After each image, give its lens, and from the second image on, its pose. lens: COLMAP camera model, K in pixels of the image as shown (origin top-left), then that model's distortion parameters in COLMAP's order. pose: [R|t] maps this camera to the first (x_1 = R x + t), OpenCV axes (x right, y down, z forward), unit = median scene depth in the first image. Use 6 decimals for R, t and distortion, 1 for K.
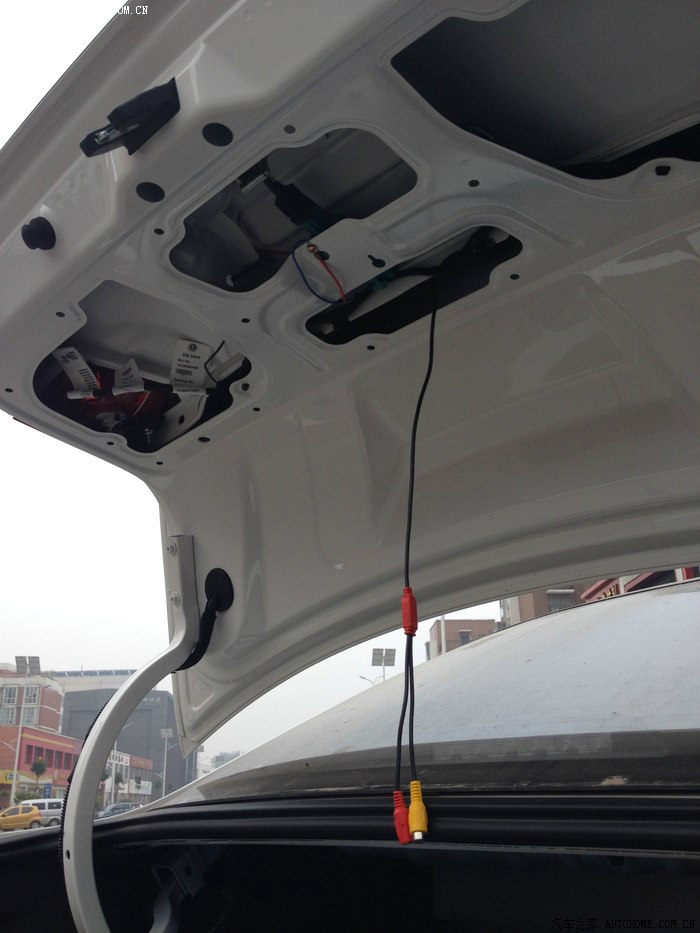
lens RADIAL K [[912.0, 0, 350.0], [0, 912.0, 466.5], [0, 0, 1]] dist [0.136957, -0.376887]
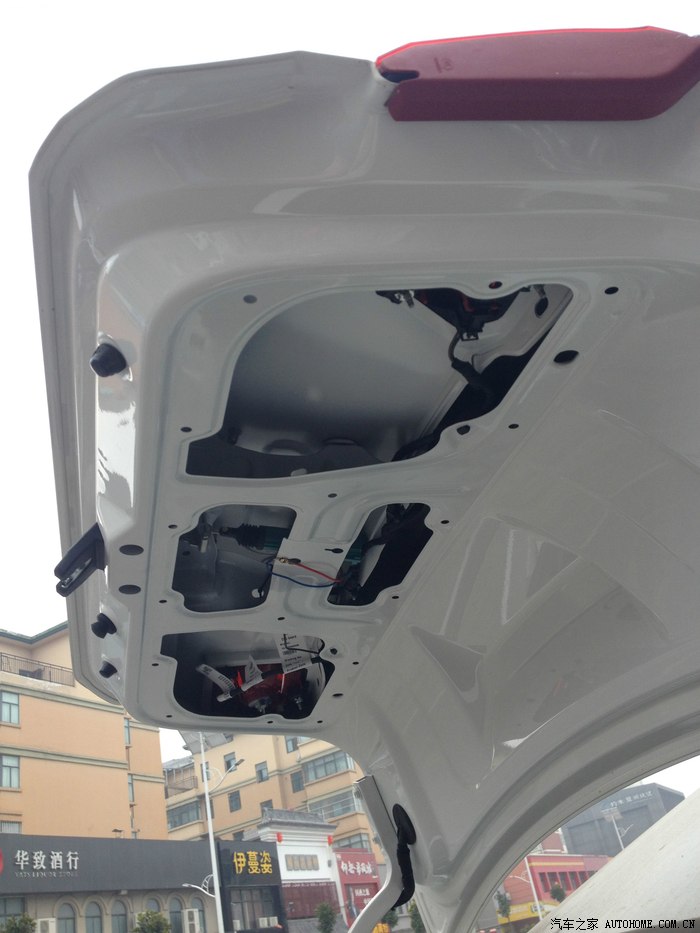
lens RADIAL K [[952.3, 0, 296.6], [0, 952.3, 465.6], [0, 0, 1]] dist [-0.003563, -0.178476]
pose [[0.827657, -0.396428, -0.397276, 0.430979], [0.352389, 0.918005, -0.181903, -0.110953], [0.436813, 0.010557, 0.899490, -0.041319]]
